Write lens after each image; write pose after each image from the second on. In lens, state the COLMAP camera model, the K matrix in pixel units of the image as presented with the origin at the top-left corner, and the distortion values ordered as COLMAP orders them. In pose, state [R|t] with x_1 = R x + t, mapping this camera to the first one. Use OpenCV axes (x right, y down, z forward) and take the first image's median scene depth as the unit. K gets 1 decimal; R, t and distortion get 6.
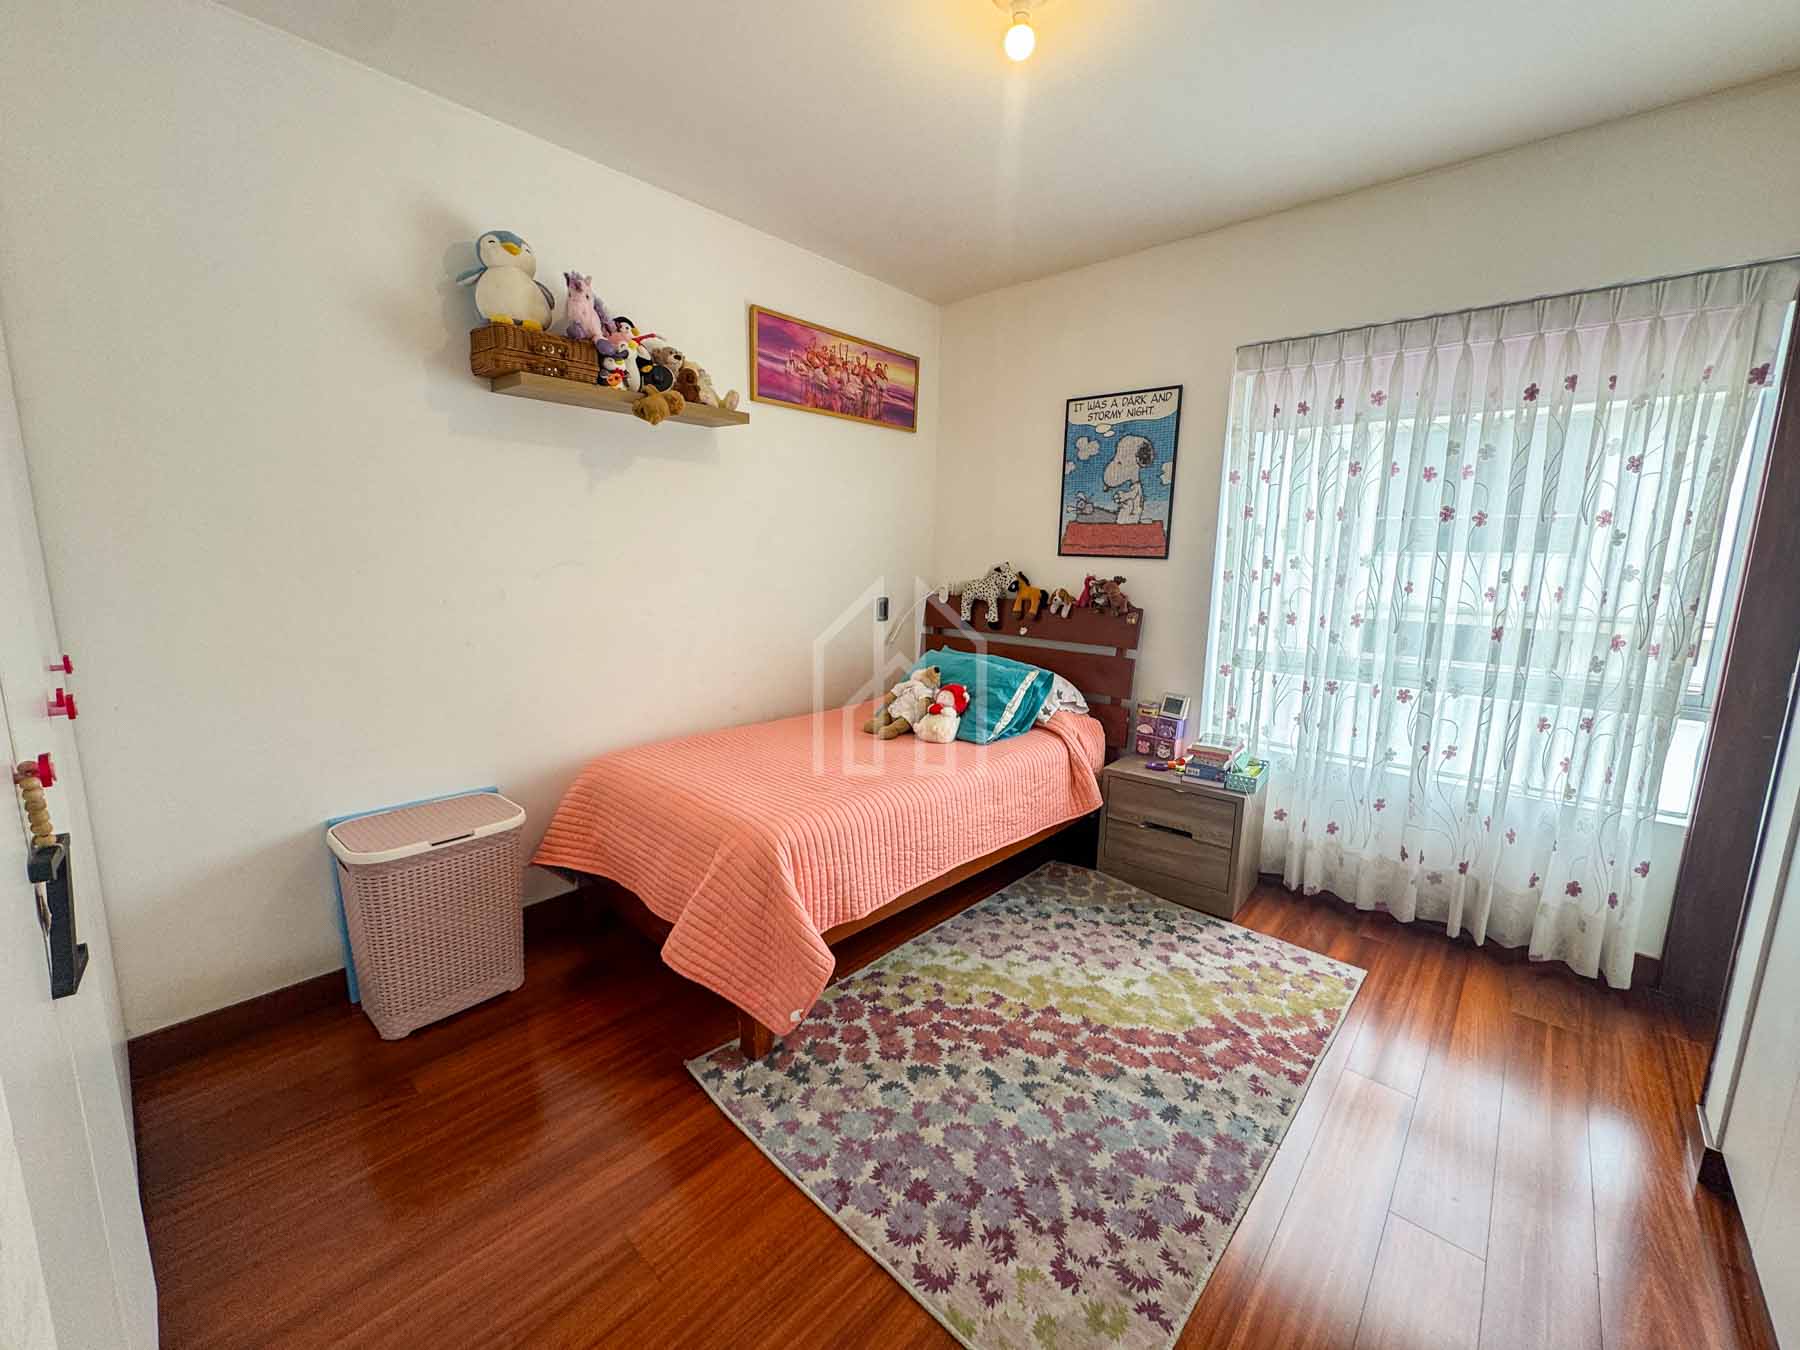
lens RADIAL K [[723.6, 0, 900.4], [0, 723.6, 672.1], [0, 0, 1]] dist [-0.003206, 0.000215]
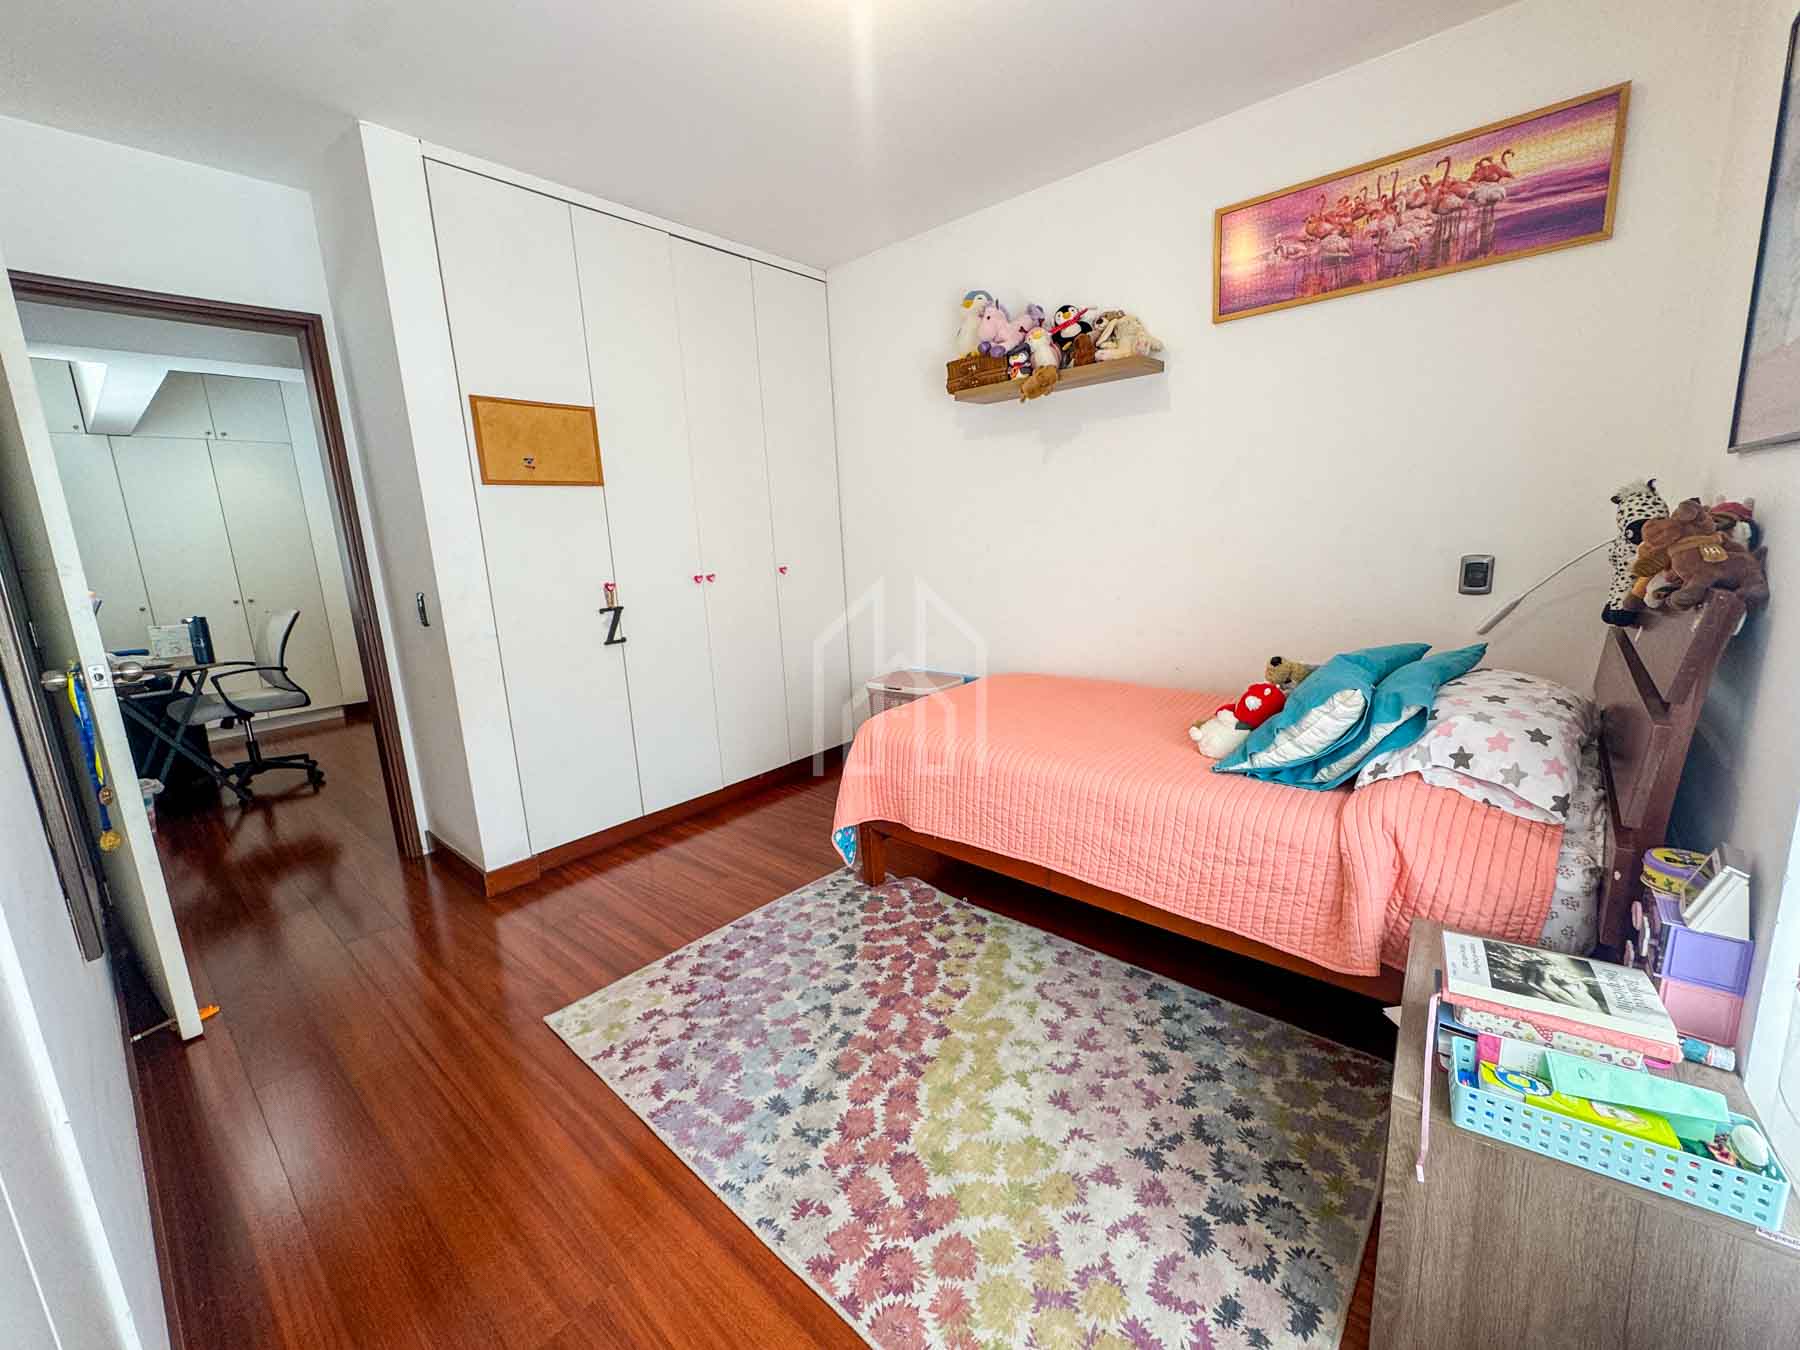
lens RADIAL K [[723.6, 0, 900.4], [0, 723.6, 672.1], [0, 0, 1]] dist [-0.003206, 0.000215]
pose [[0.014198, 0.175120, -0.984445, 1.016792], [-0.115242, 0.978270, 0.172360, -0.099855], [0.993236, 0.111002, 0.034071, 0.900139]]
